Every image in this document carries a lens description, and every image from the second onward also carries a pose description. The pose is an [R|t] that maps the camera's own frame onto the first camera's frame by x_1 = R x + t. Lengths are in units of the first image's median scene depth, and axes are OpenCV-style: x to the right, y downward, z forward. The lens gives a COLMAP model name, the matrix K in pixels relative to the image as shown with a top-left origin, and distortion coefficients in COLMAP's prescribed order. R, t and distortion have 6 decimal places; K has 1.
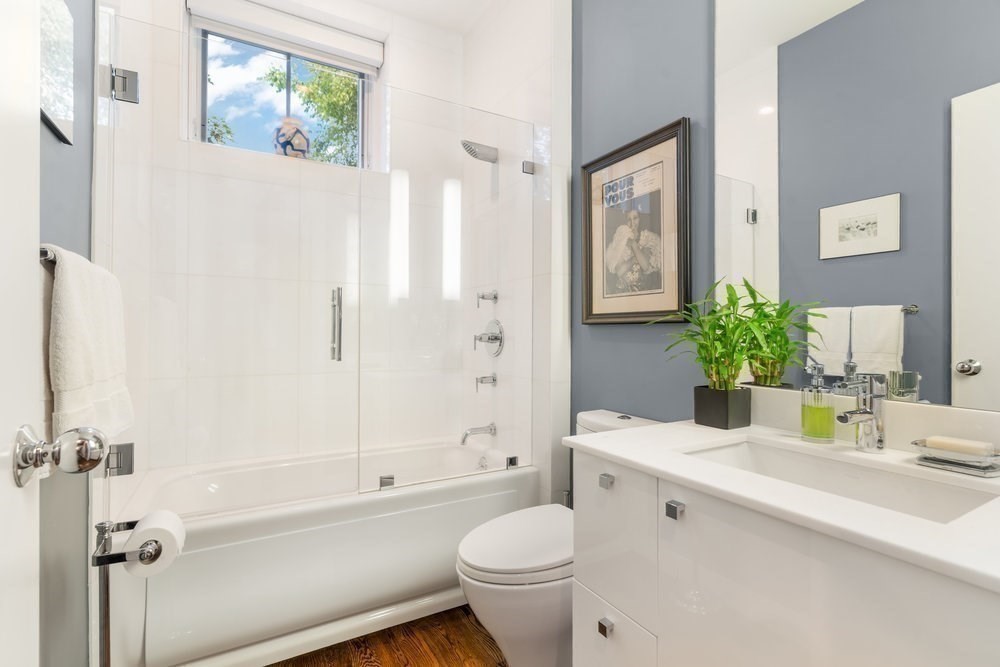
lens RADIAL K [[464.3, 0, 501.3], [0, 464.3, 319.2], [0, 0, 1]] dist [-0.011415, 0.000218]
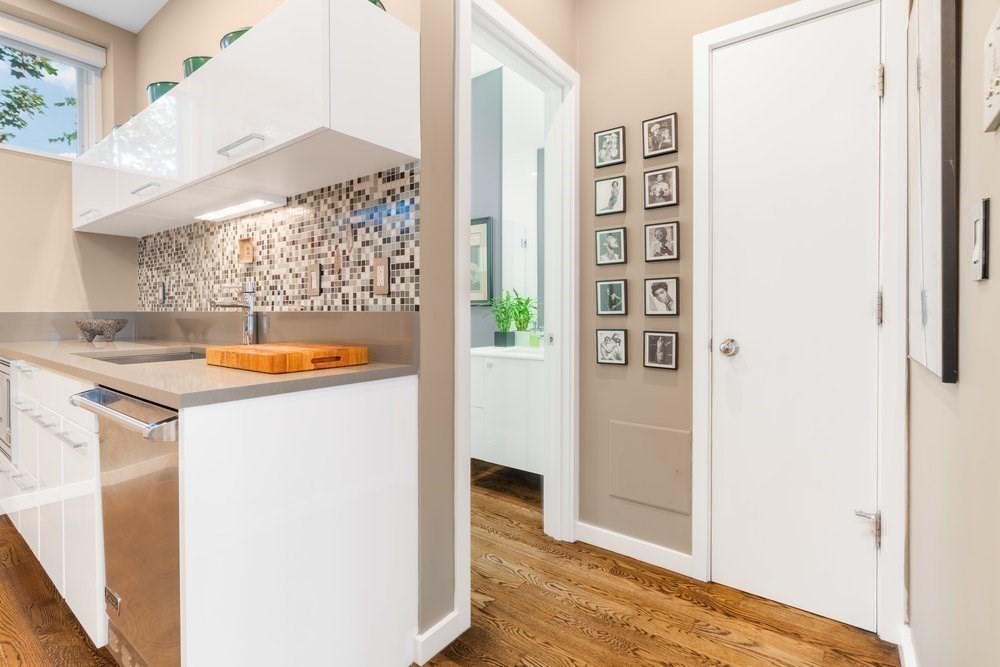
lens RADIAL K [[464.3, 0, 501.3], [0, 464.3, 319.2], [0, 0, 1]] dist [-0.011415, 0.000218]
pose [[0.915098, -0.018537, 0.402805, -0.547570], [0.001177, 0.999061, 0.043301, -0.030385], [-0.403229, -0.039151, 0.914261, -1.280611]]
